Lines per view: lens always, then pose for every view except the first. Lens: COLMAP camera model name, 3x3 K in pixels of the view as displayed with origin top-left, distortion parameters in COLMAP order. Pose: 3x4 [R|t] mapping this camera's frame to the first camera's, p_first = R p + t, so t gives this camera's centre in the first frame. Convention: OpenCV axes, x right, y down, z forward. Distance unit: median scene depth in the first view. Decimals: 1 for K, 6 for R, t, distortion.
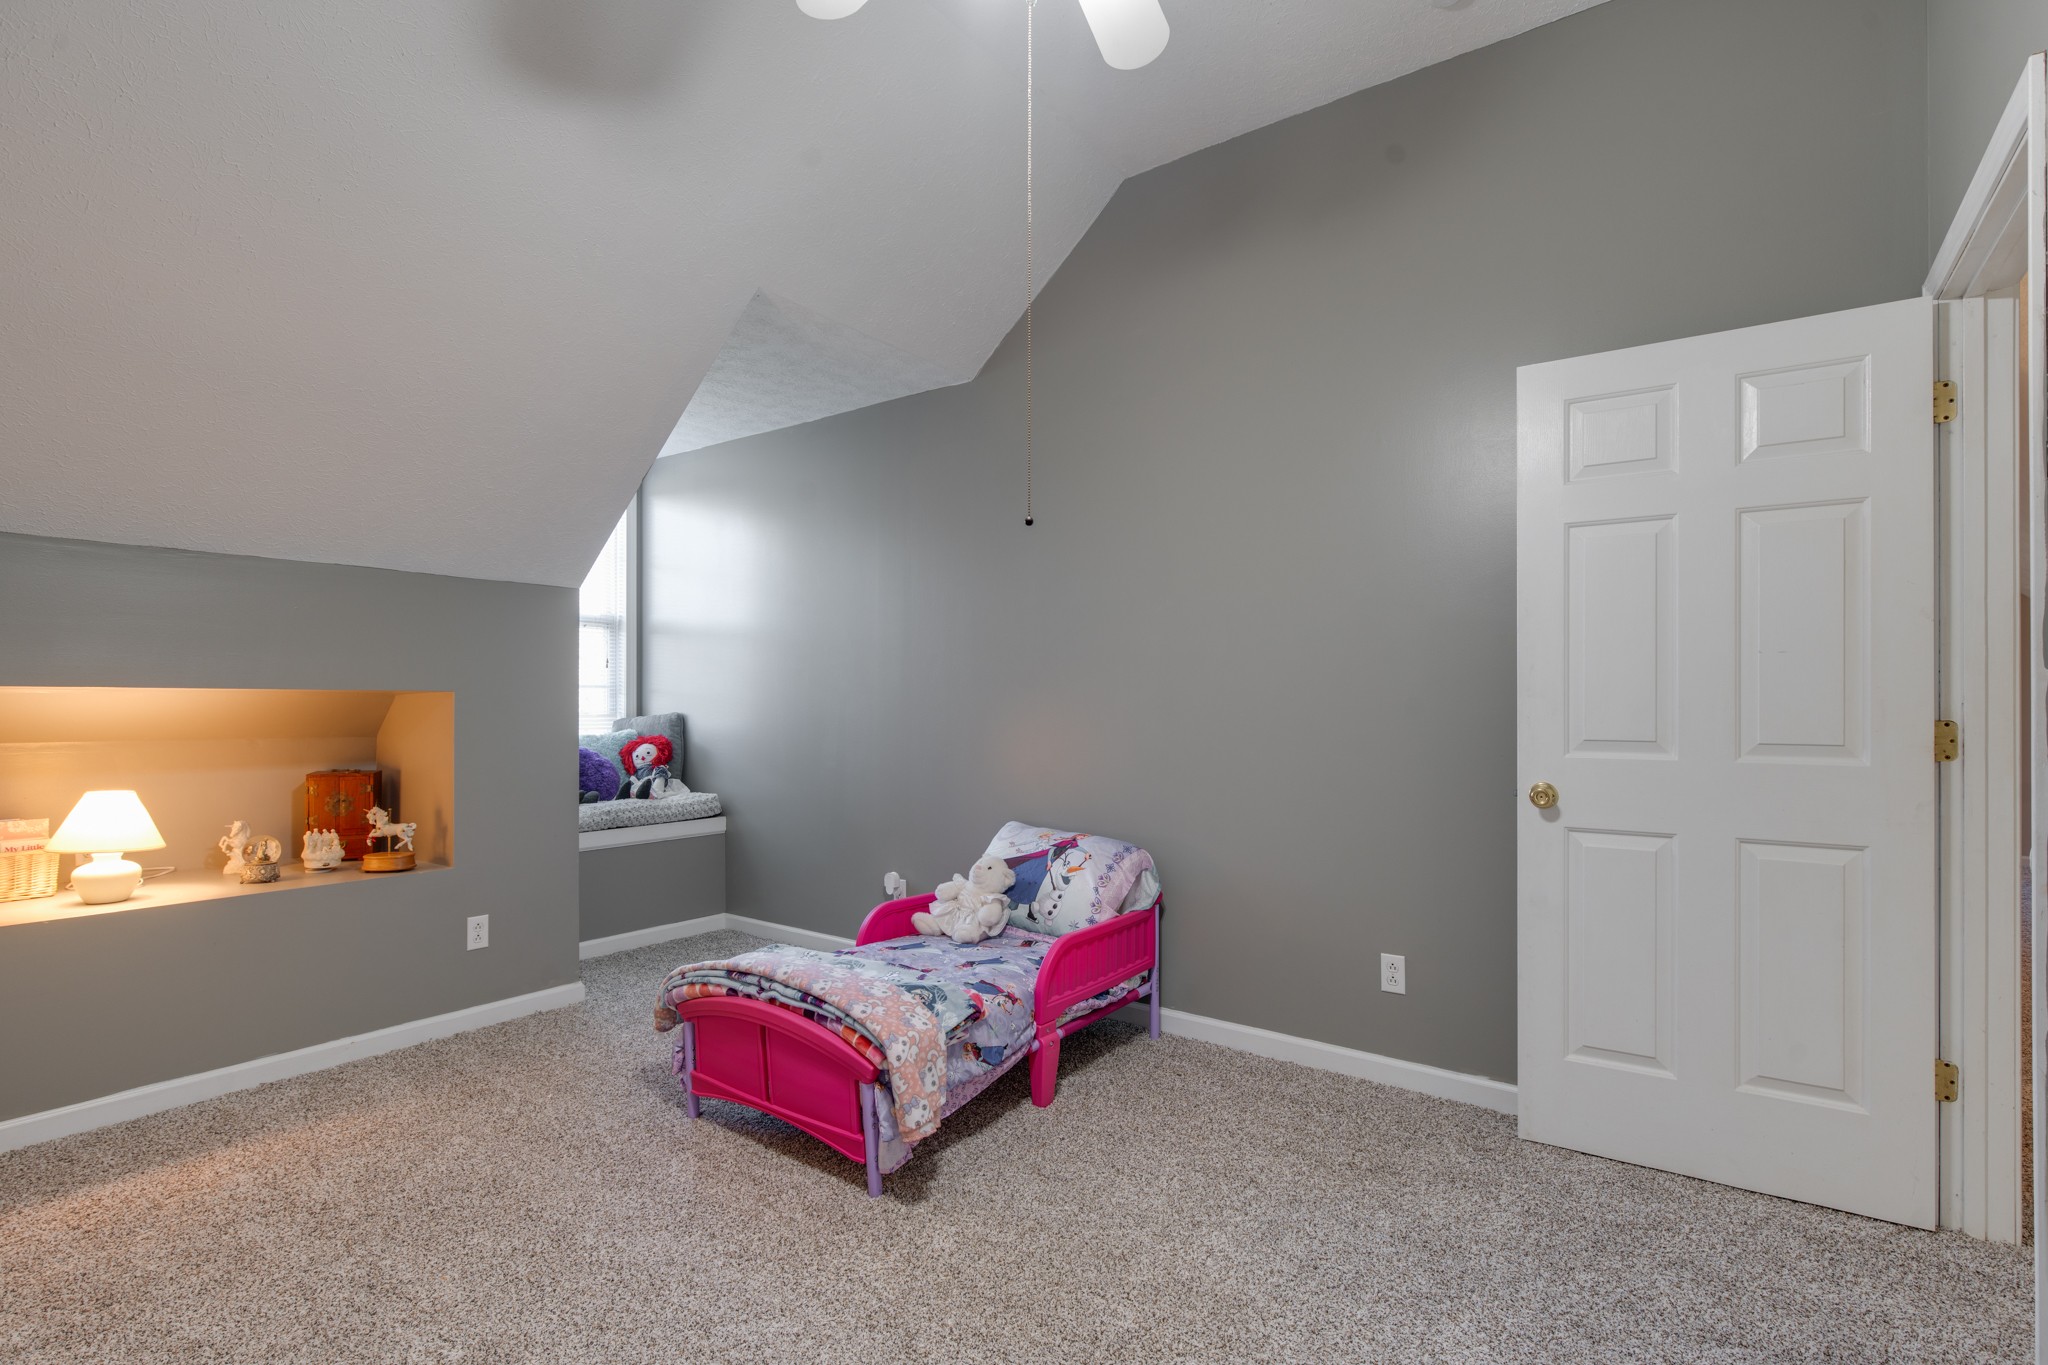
lens RADIAL K [[955.8, 0, 1017.2], [0, 955.8, 696.2], [0, 0, 1]] dist [0.000485, 0.000034]
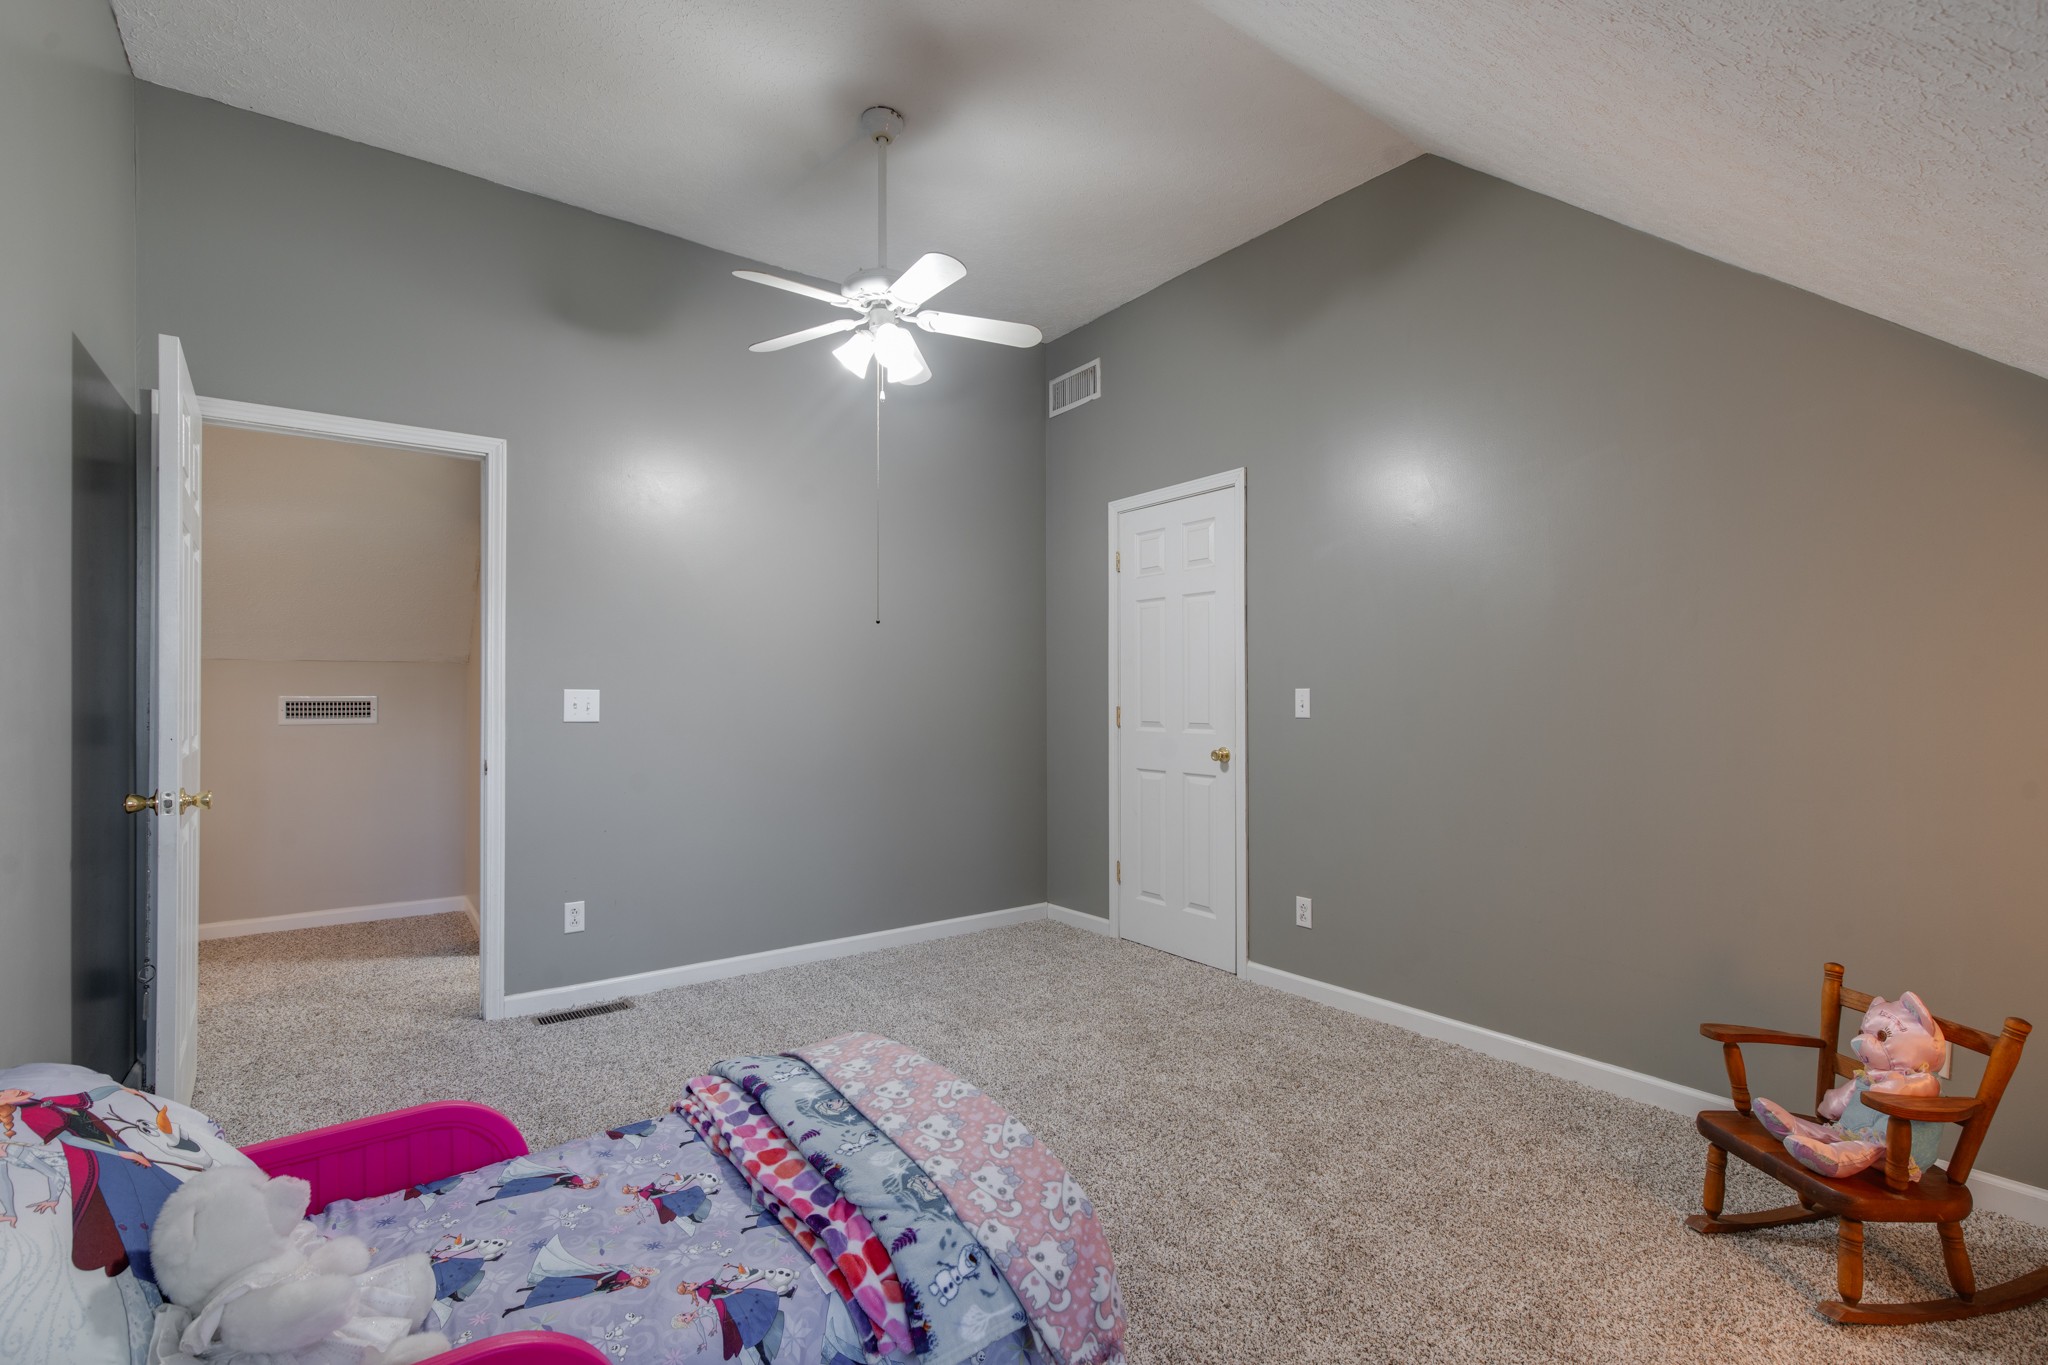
lens RADIAL K [[914.3, 0, 1023.1], [0, 914.3, 689.8], [0, 0, 1]] dist [0.002370, 0.000584]
pose [[-0.955152, 0.000426, 0.296115, -0.451606], [-0.002901, 0.999938, -0.010795, 0.002624], [-0.296101, -0.011169, -0.955091, 1.422920]]
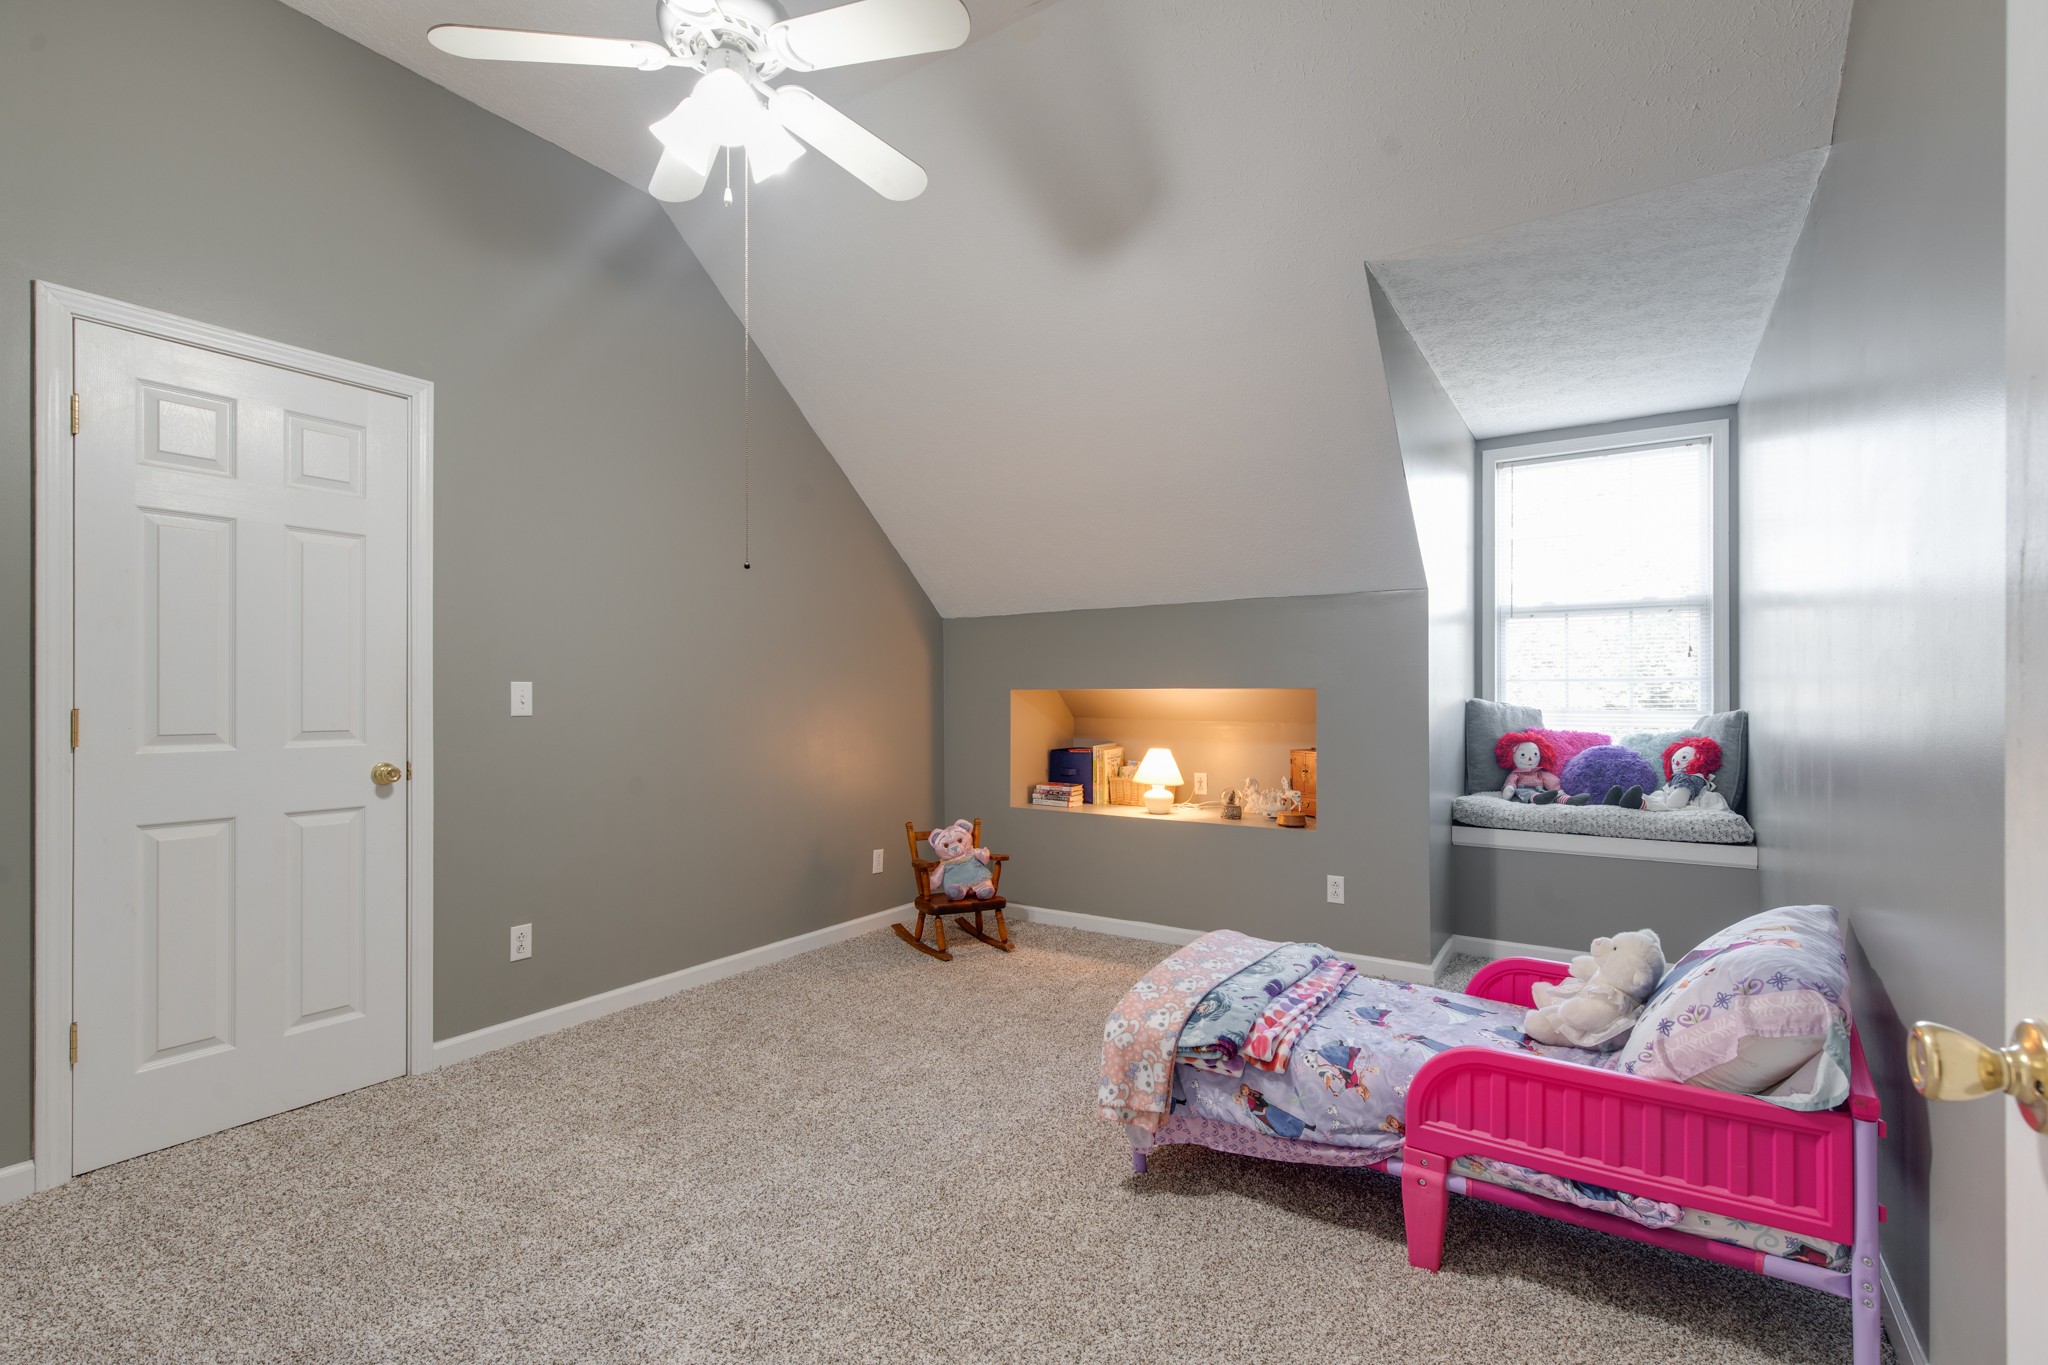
lens RADIAL K [[920.6, 0, 1024.5], [0, 920.6, 696.9], [0, 0, 1]] dist [-0.000713, -0.000119]
pose [[0.058500, -0.002611, -0.998284, 0.662079], [0.004638, 0.999986, -0.002344, 0.009006], [0.998277, -0.004493, 0.058512, 0.644165]]
